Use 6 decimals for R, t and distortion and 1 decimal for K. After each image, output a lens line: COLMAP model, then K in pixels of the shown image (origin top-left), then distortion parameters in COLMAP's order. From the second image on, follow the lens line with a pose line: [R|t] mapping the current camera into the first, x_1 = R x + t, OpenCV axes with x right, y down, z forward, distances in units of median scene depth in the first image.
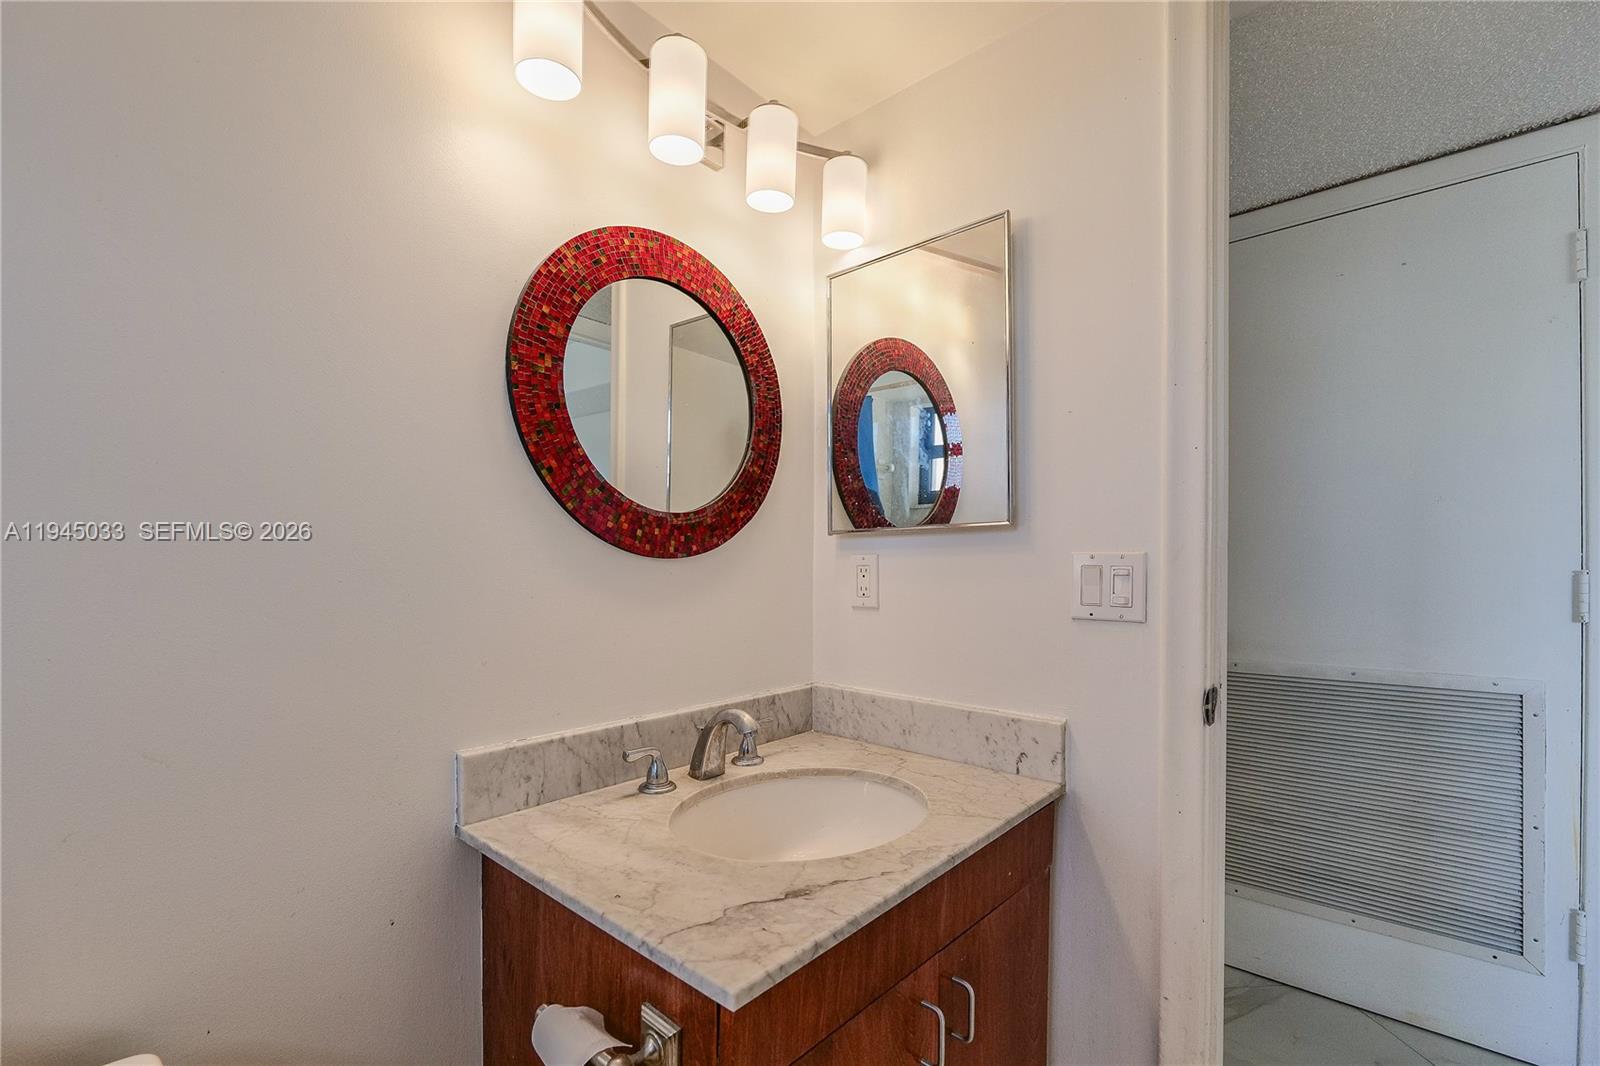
lens RADIAL K [[698.0, 0, 803.8], [0, 698.0, 578.1], [0, 0, 1]] dist [-0.000418, 0.000032]
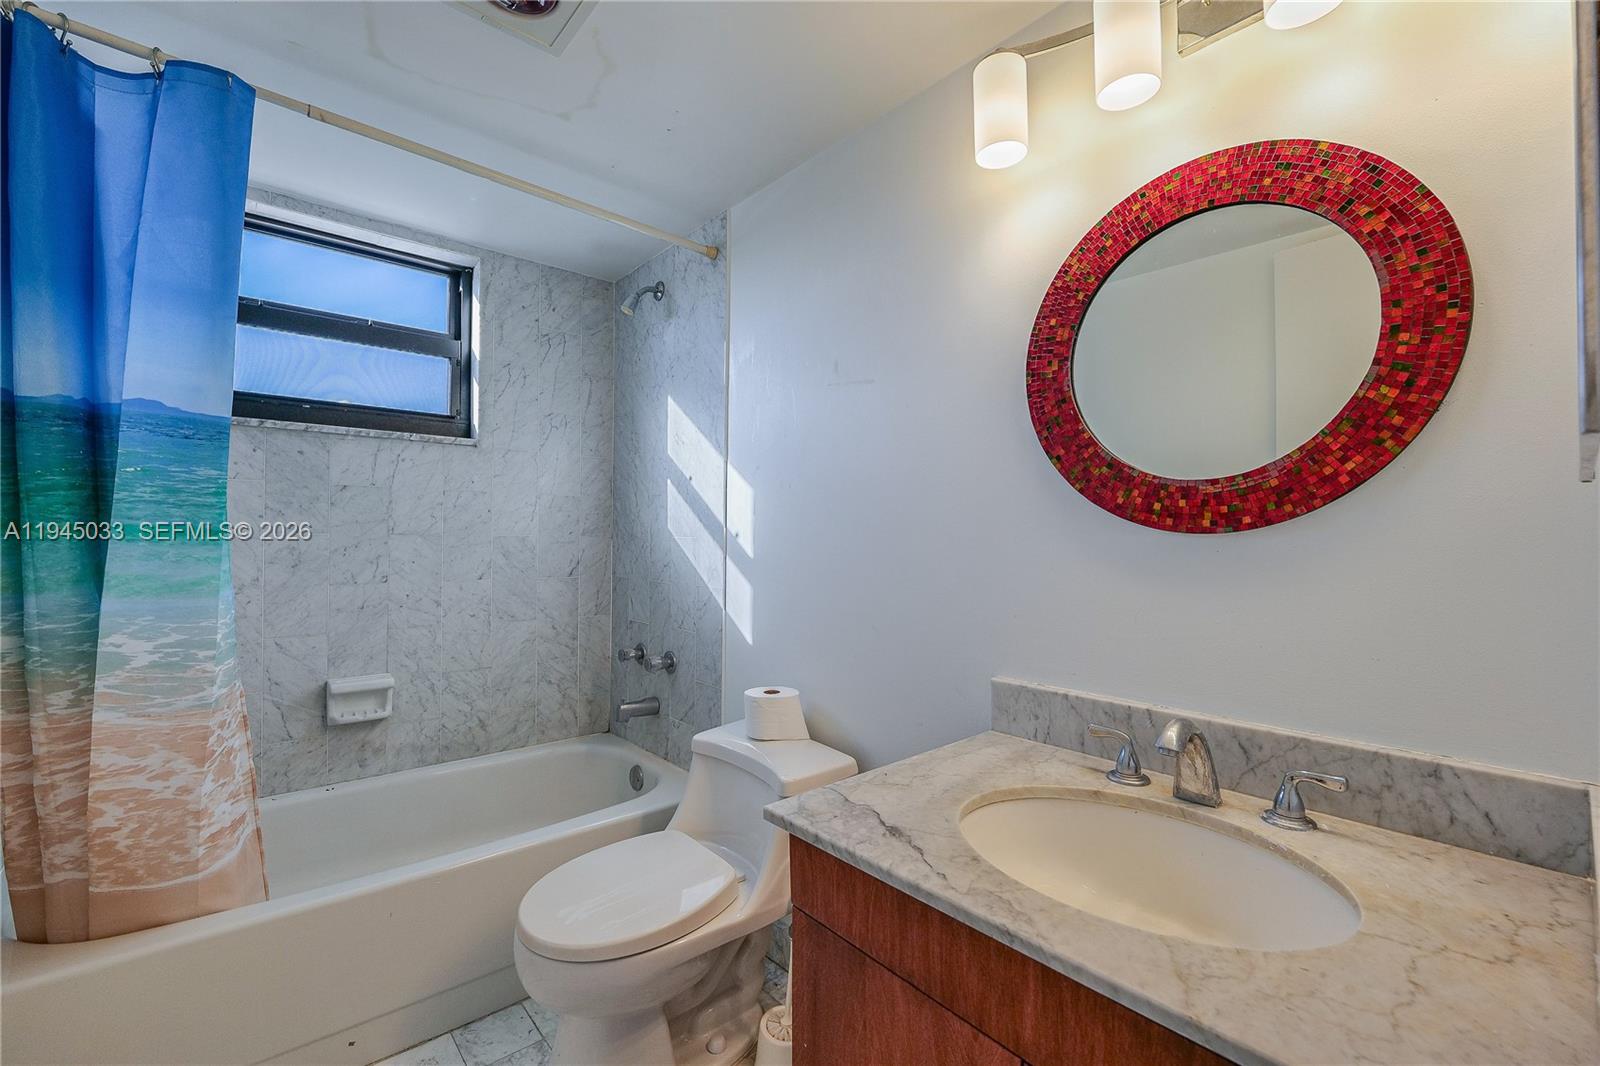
lens RADIAL K [[690.0, 0, 803.9], [0, 690.0, 552.1], [0, 0, 1]] dist [-0.003182, -0.000190]
pose [[-0.144923, 0.016719, -0.989302, 0.752689], [-0.024948, 0.999478, 0.020545, -0.011704], [0.989128, 0.027659, -0.144430, 0.683891]]
